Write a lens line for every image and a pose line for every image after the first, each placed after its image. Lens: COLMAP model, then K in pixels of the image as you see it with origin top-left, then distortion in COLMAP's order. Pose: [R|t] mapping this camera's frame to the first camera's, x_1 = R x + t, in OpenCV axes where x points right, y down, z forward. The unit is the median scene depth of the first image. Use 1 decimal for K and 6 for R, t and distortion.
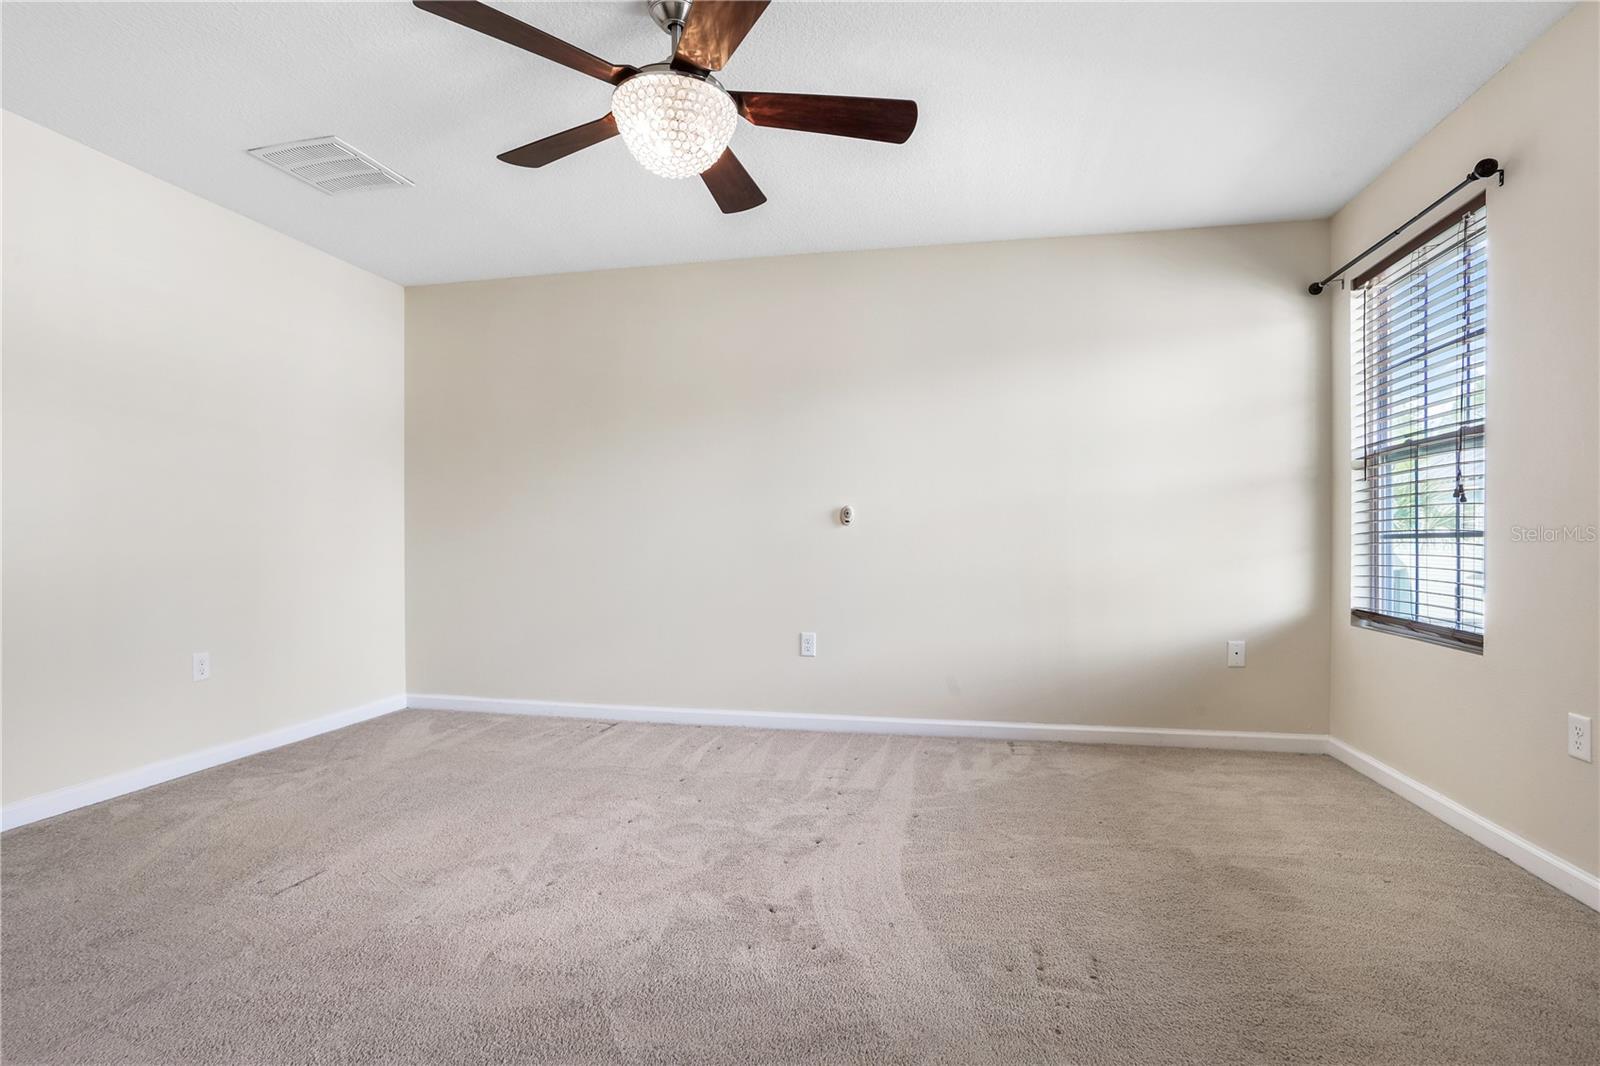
lens RADIAL K [[797.9, 0, 797.4], [0, 797.9, 538.1], [0, 0, 1]] dist [-0.062201, 0.040618]
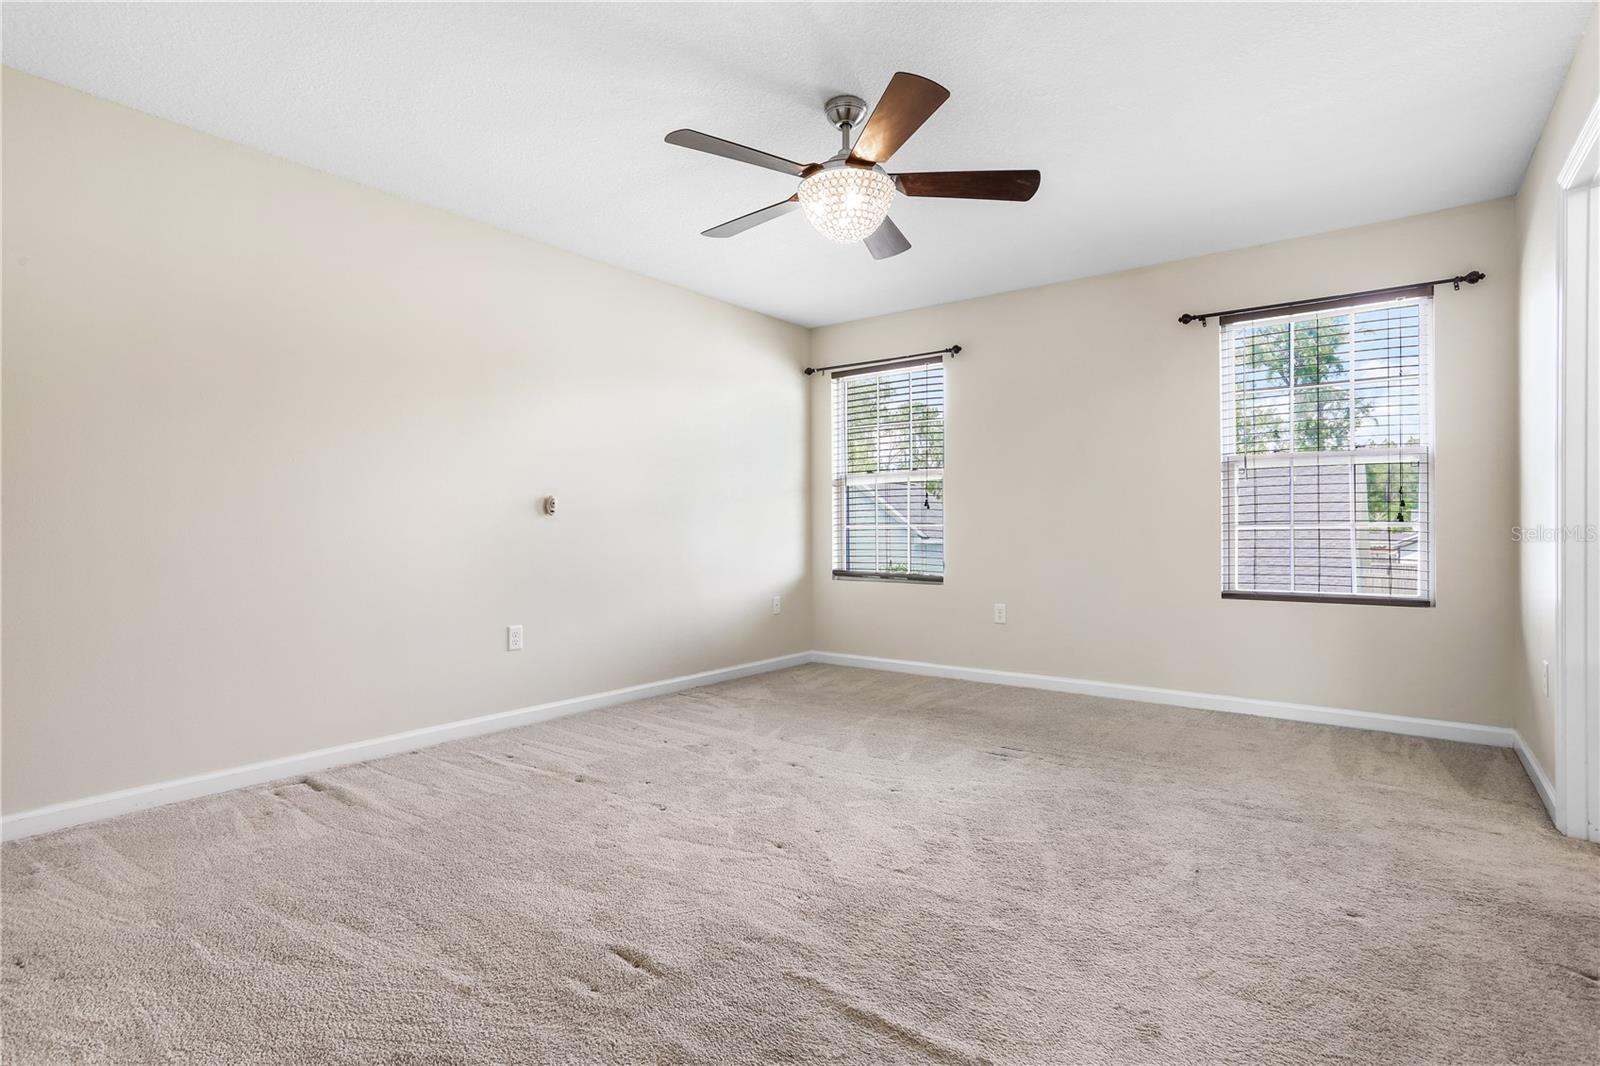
lens RADIAL K [[806.1, 0, 800.7], [0, 806.1, 518.2], [0, 0, 1]] dist [-0.066101, 0.041440]
pose [[0.423767, 0.009721, 0.905719, -0.872430], [0.002226, 0.999928, -0.011774, 0.000488], [-0.905768, 0.007006, 0.423715, 0.335572]]
